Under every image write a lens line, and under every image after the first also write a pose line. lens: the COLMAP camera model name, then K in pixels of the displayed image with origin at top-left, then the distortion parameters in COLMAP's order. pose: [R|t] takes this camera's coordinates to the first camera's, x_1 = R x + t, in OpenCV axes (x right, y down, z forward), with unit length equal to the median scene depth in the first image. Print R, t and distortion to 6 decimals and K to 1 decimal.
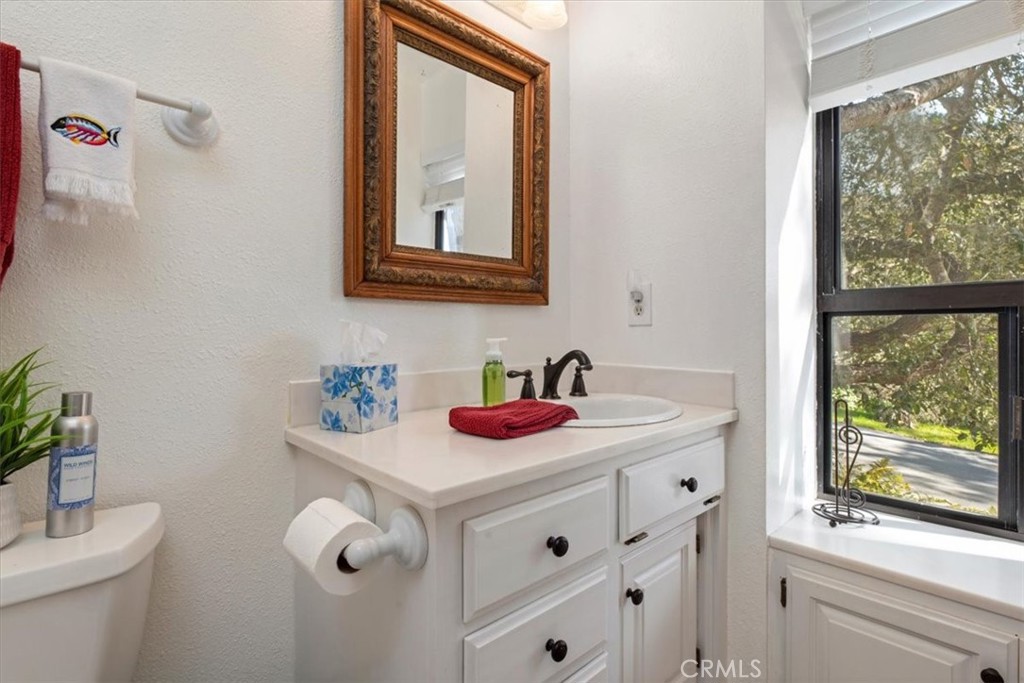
lens RADIAL K [[496.8, 0, 507.1], [0, 496.8, 336.9], [0, 0, 1]] dist [-0.015497, 0.003558]
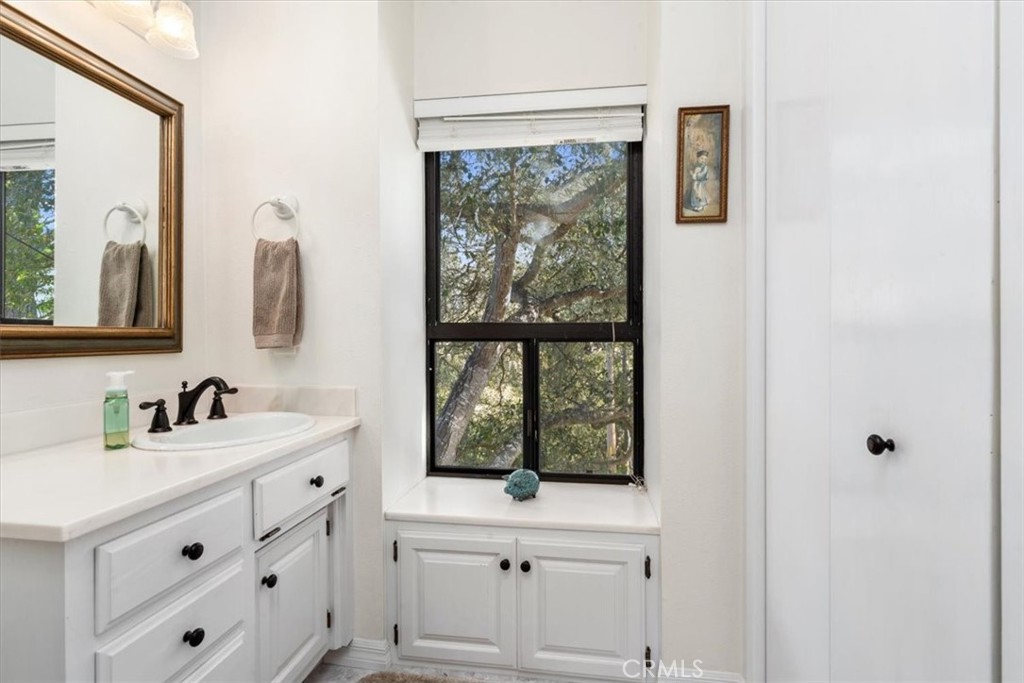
lens RADIAL K [[496.8, 0, 509.2], [0, 496.8, 337.9], [0, 0, 1]] dist [-0.015497, 0.003558]
pose [[0.789140, -0.006887, 0.614175, -0.016641], [0.008741, 0.999962, -0.000017, -0.063284], [-0.614151, 0.005382, 0.789170, -0.292724]]
